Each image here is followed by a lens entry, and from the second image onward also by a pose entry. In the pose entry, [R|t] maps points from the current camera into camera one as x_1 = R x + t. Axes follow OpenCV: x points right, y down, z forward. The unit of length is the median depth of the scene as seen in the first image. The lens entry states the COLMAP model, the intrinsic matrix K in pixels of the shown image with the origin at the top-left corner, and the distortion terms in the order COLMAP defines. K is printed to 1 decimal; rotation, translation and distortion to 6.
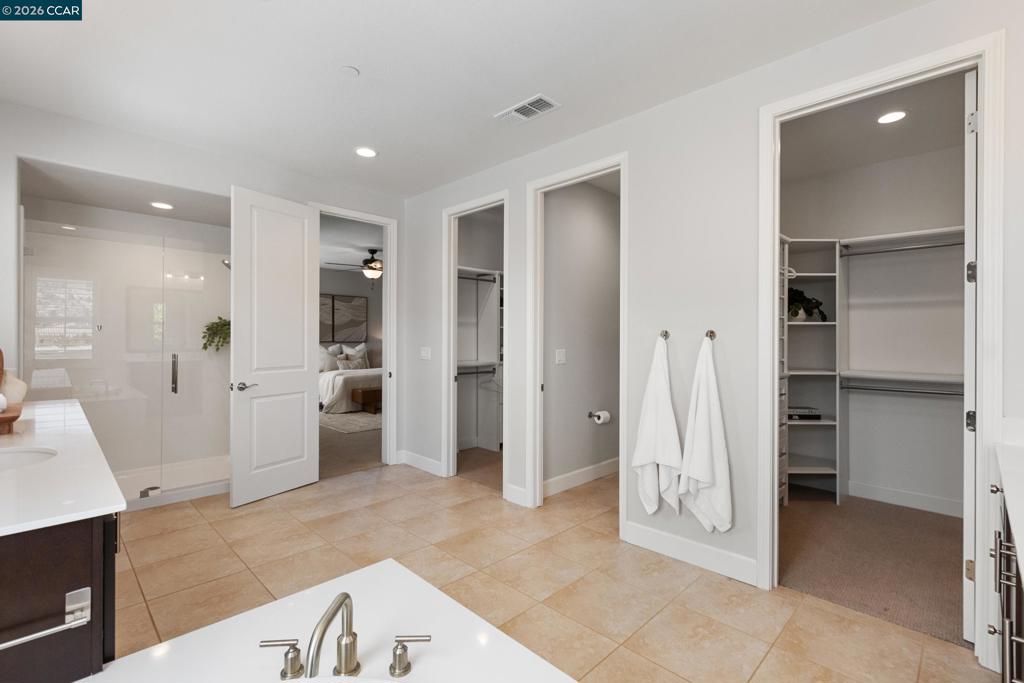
lens RADIAL K [[459.0, 0, 518.1], [0, 459.0, 341.6], [0, 0, 1]] dist [-0.000396, 0.000778]
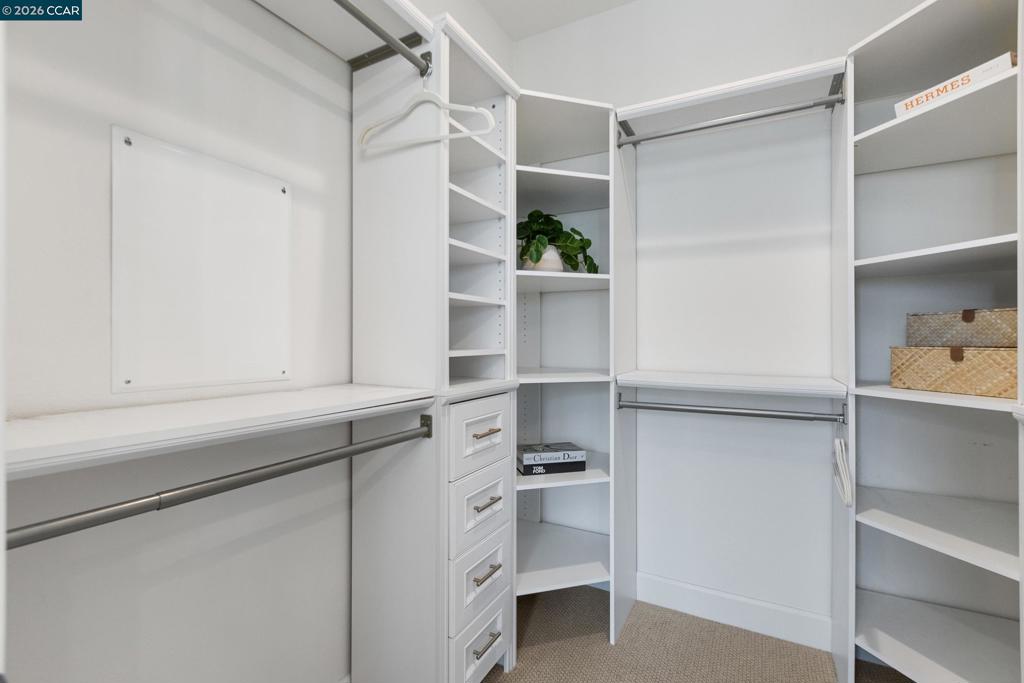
lens RADIAL K [[459.0, 0, 510.7], [0, 459.0, 335.5], [0, 0, 1]] dist [-0.000396, 0.000778]
pose [[0.955741, 0.009533, 0.294056, 0.433715], [-0.006561, 0.999917, -0.011091, 0.028469], [-0.294137, 0.008671, 0.955724, 0.543666]]
